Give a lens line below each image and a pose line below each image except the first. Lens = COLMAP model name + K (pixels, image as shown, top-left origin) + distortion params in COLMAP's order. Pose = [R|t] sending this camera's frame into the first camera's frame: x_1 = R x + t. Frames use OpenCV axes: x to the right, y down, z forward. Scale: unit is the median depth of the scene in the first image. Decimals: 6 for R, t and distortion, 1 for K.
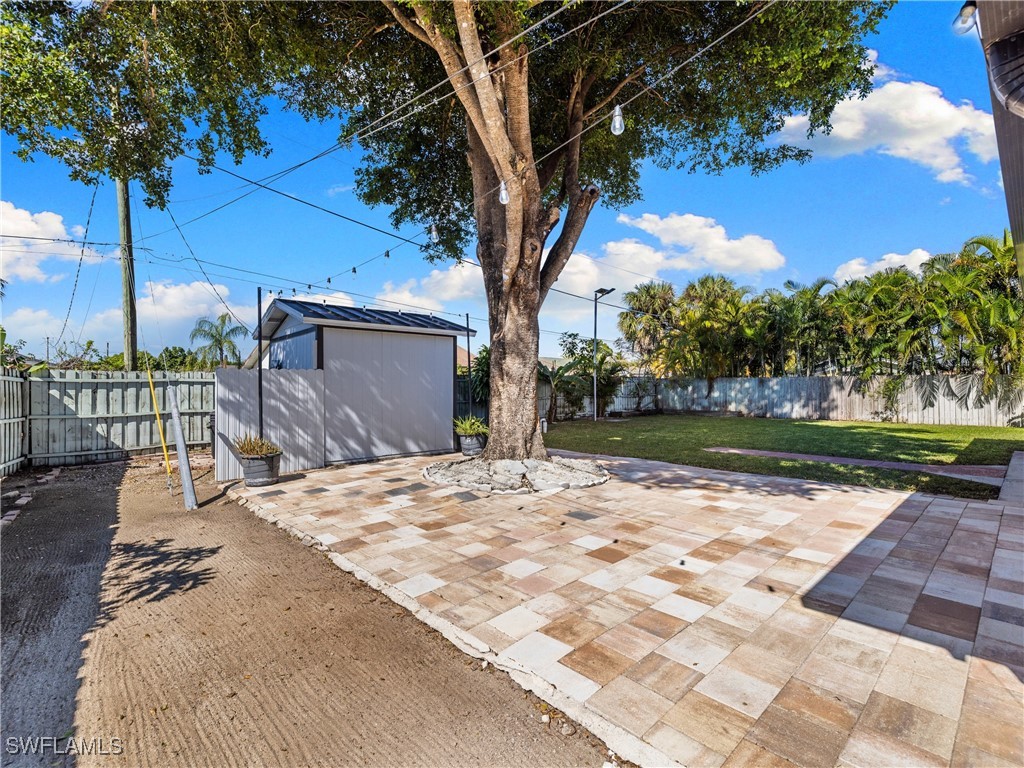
lens RADIAL K [[489.7, 0, 514.0], [0, 489.7, 385.5], [0, 0, 1]] dist [0.004122, 0.002670]
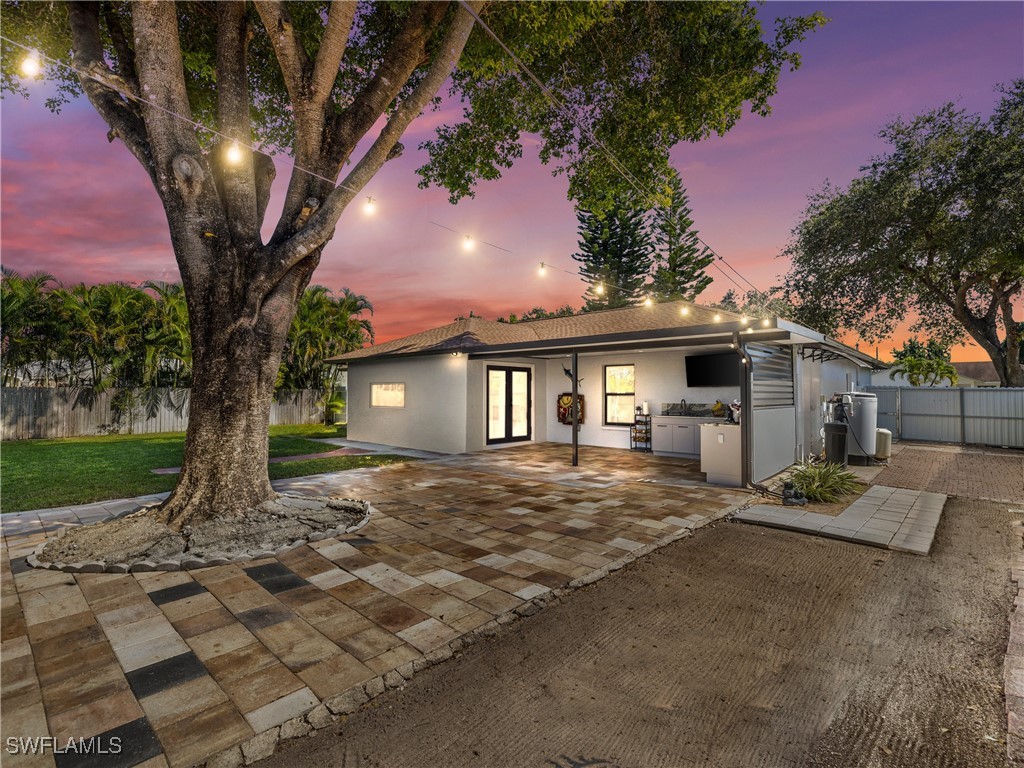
lens RADIAL K [[489.7, 0, 512.0], [0, 489.7, 385.1], [0, 0, 1]] dist [0.004122, 0.002670]
pose [[-0.090622, 0.025261, 0.995565, -1.053832], [0.002570, 0.999681, -0.025132, 0.004978], [-0.995882, 0.000281, -0.090658, 1.002489]]
